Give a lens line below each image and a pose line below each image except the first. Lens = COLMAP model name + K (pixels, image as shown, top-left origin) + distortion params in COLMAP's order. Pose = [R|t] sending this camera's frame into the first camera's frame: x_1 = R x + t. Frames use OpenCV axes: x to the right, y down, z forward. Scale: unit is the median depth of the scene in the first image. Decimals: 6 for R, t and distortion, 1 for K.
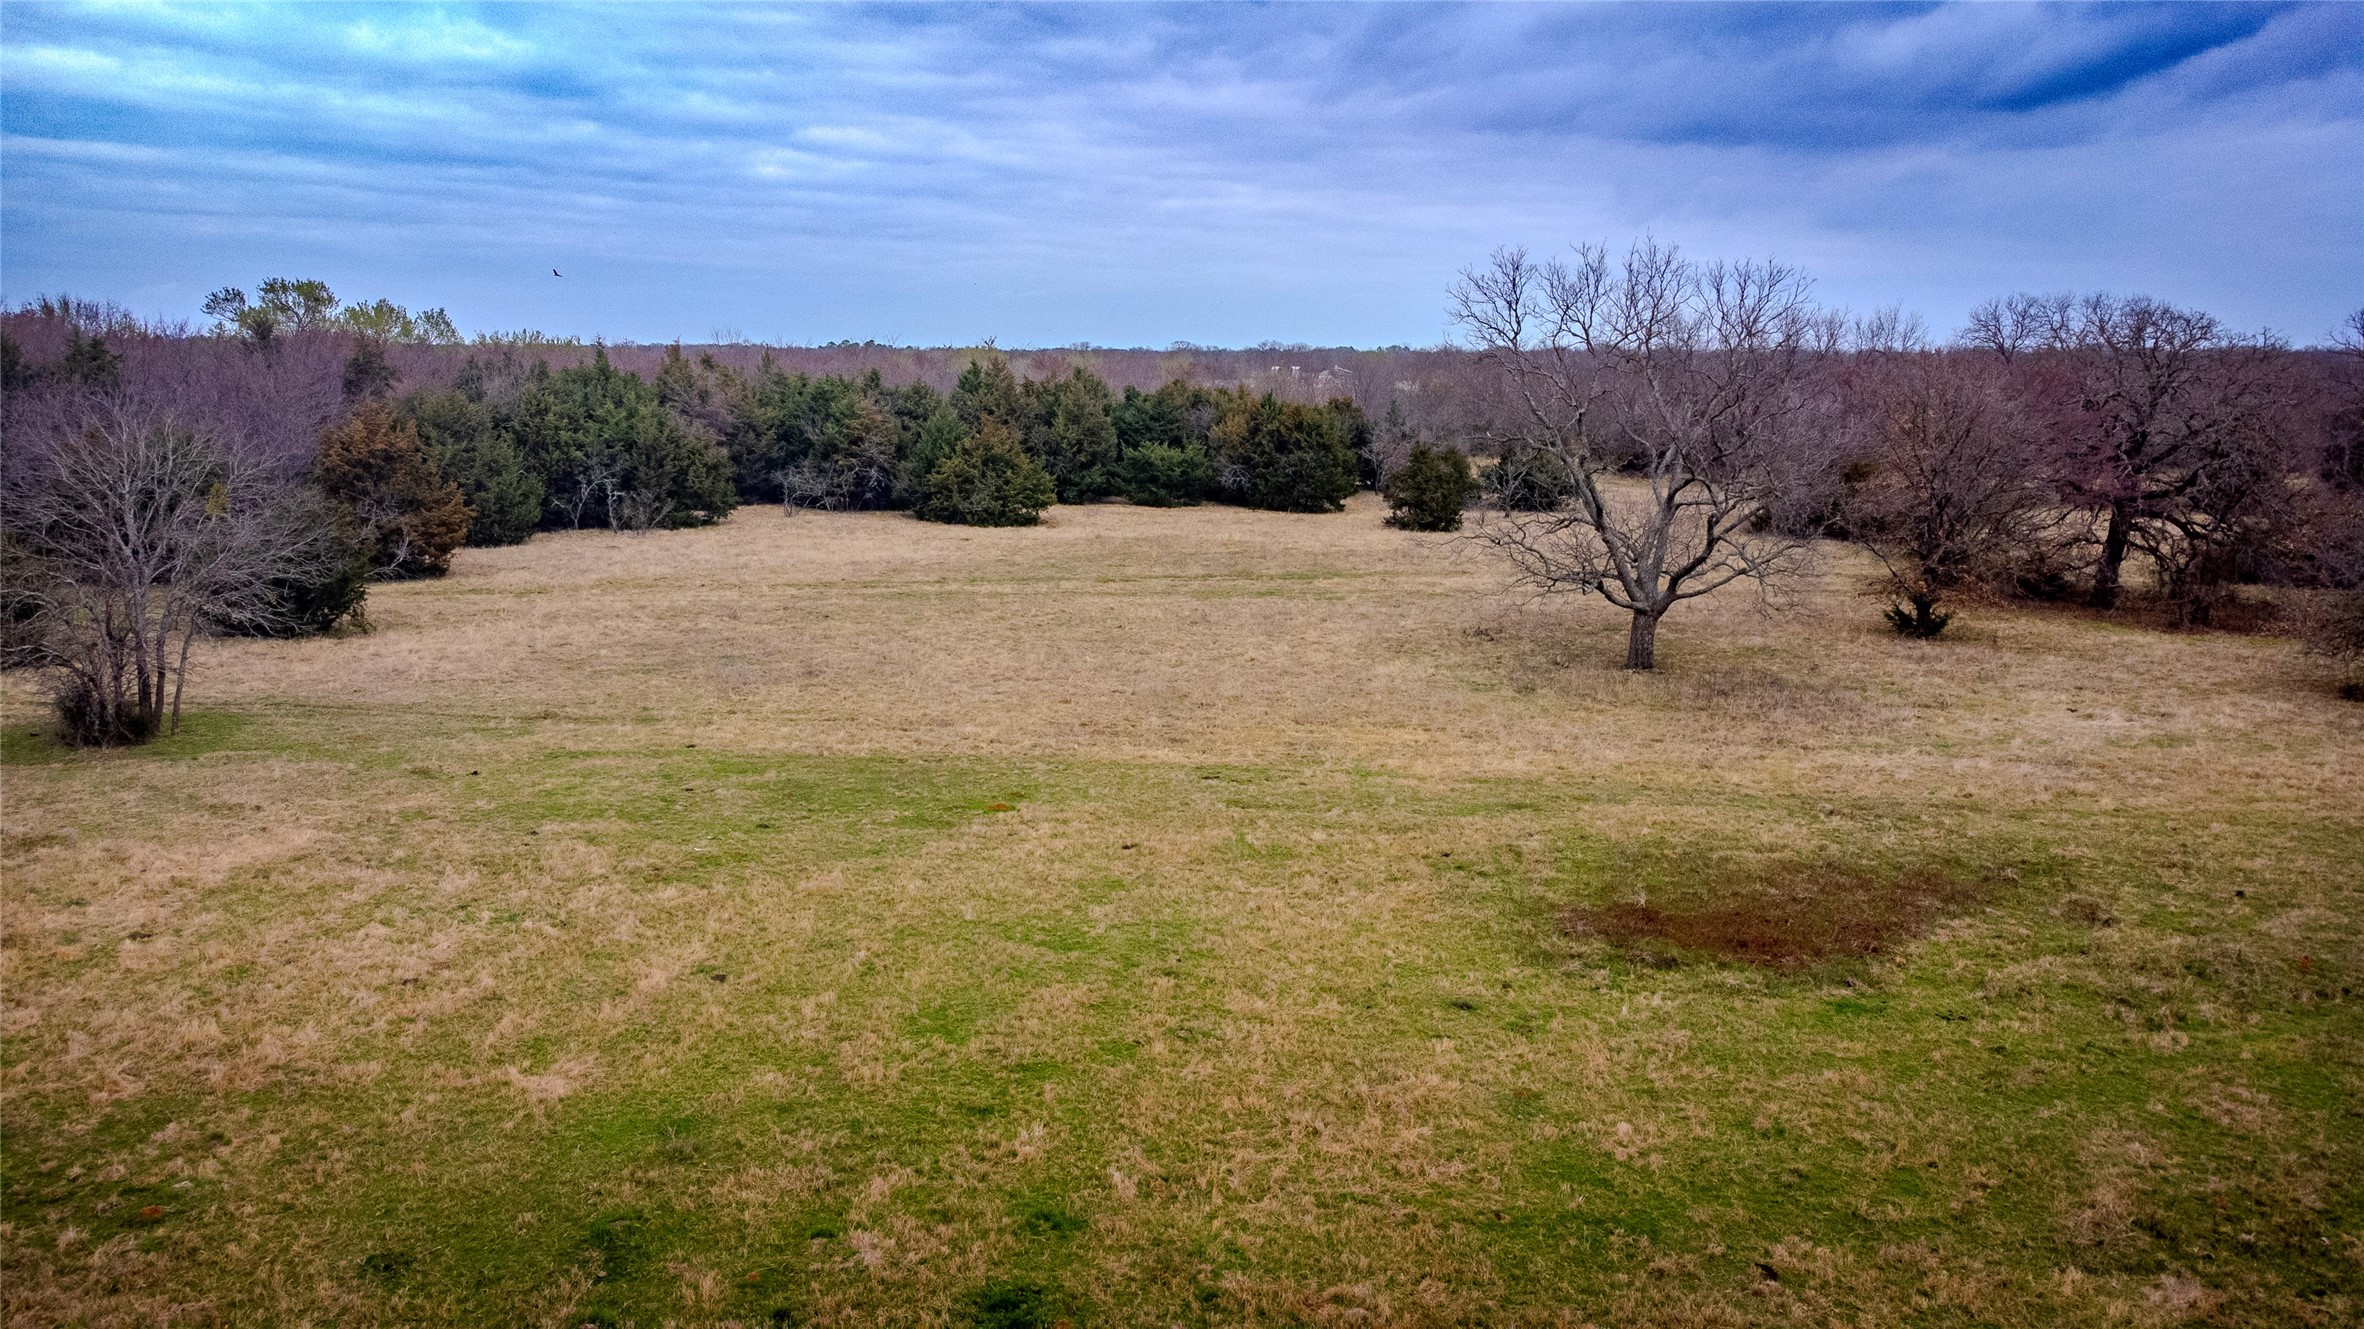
lens RADIAL K [[1745.4, 0, 1182.0], [0, 1745.4, 664.5], [0, 0, 1]] dist [0.001645, 0.086184]
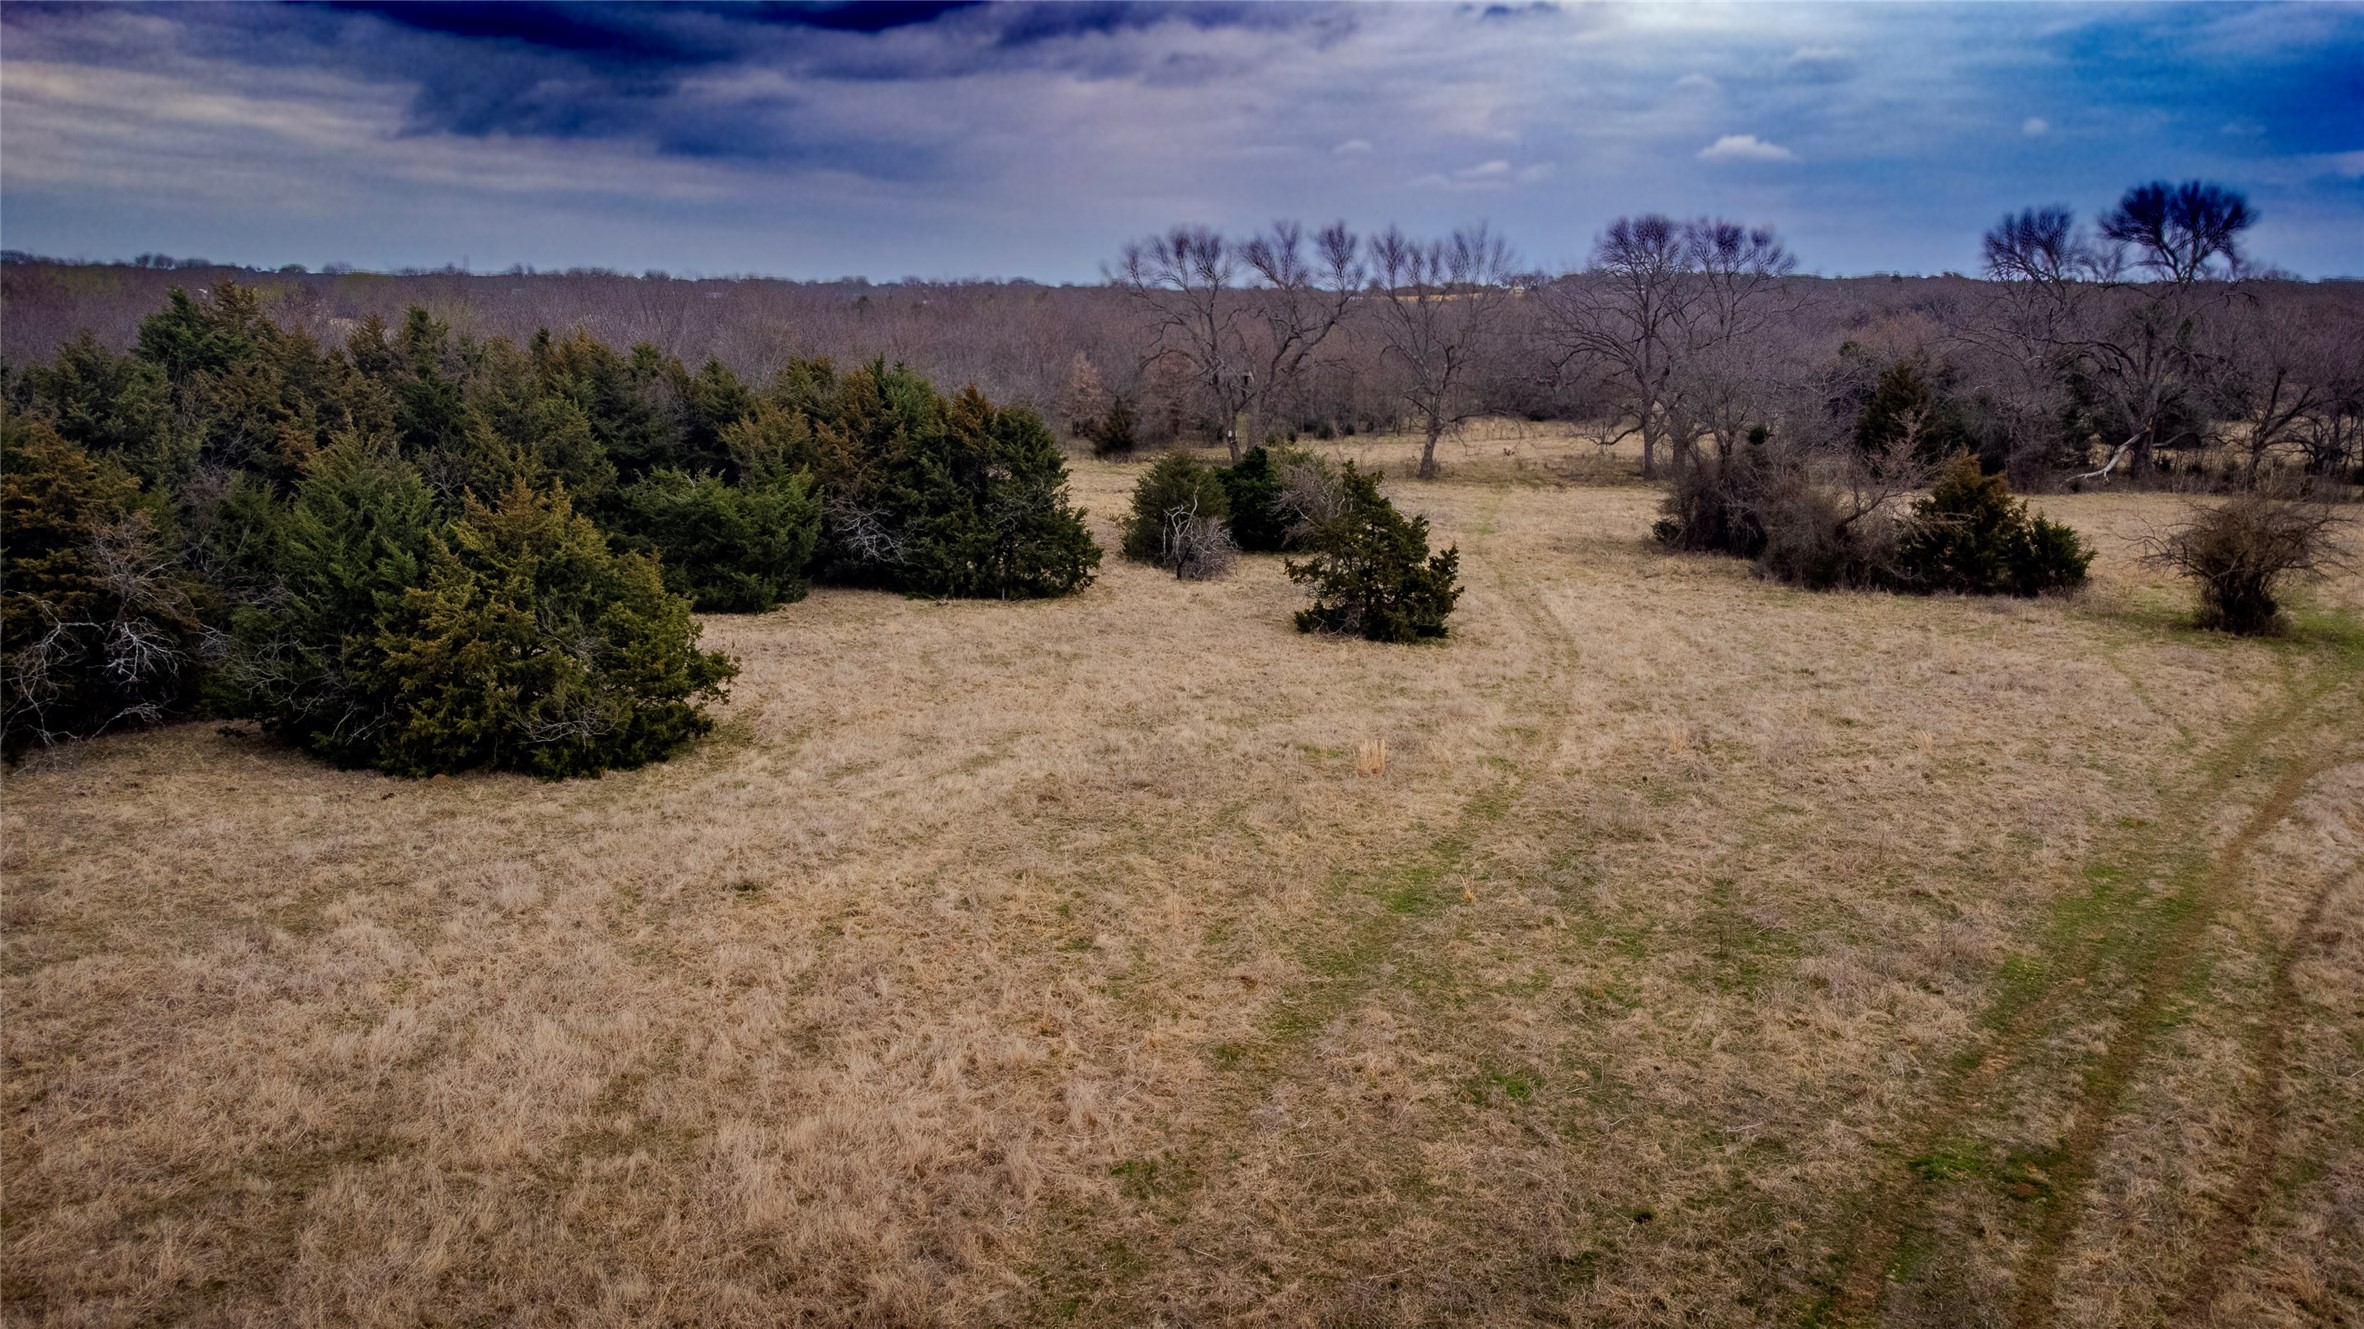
lens RADIAL K [[1745.4, 0, 1182.0], [0, 1745.4, 664.5], [0, 0, 1]] dist [0.001645, 0.086184]
pose [[0.793808, -0.121556, 0.595897, -0.200562], [0.093932, 0.992570, 0.077343, -0.102038], [-0.600871, -0.005422, 0.799328, 0.556130]]
